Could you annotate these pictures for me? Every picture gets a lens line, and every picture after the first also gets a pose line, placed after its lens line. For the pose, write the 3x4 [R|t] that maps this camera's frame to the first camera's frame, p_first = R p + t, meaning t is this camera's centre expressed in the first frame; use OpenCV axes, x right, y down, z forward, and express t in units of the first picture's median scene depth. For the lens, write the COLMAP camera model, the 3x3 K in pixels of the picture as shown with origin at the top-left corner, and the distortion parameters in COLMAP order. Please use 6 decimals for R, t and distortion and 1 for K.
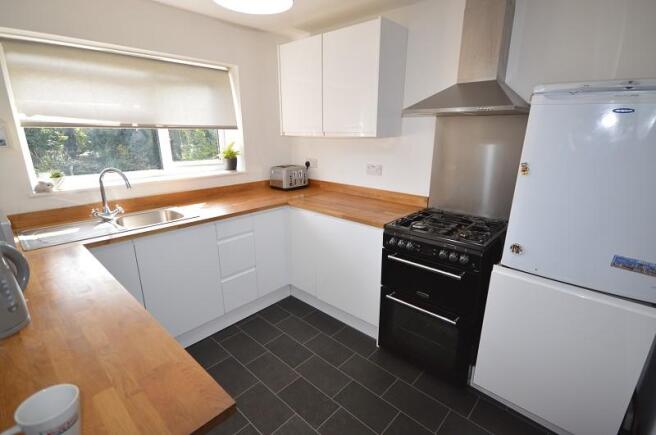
lens RADIAL K [[319.3, 0, 331.0], [0, 319.3, 217.5], [0, 0, 1]] dist [0.002226, -0.000044]
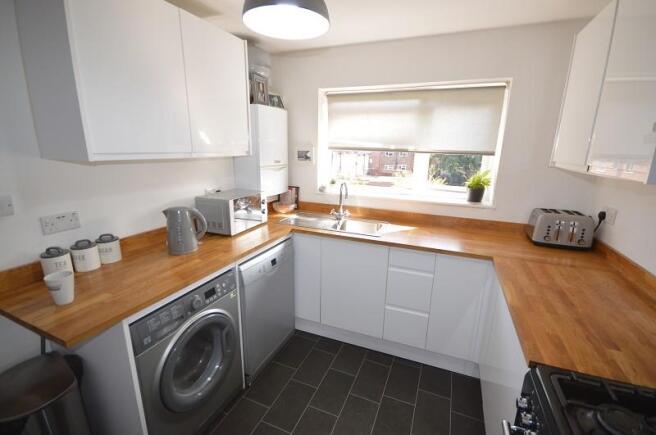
lens RADIAL K [[291.0, 0, 329.8], [0, 291.0, 218.9], [0, 0, 1]] dist [-0.001850, -0.000554]
pose [[0.340632, 0.230251, -0.911567, 0.287140], [-0.270373, 0.952584, 0.139580, -0.110139], [0.900482, 0.198917, 0.386735, 0.359724]]
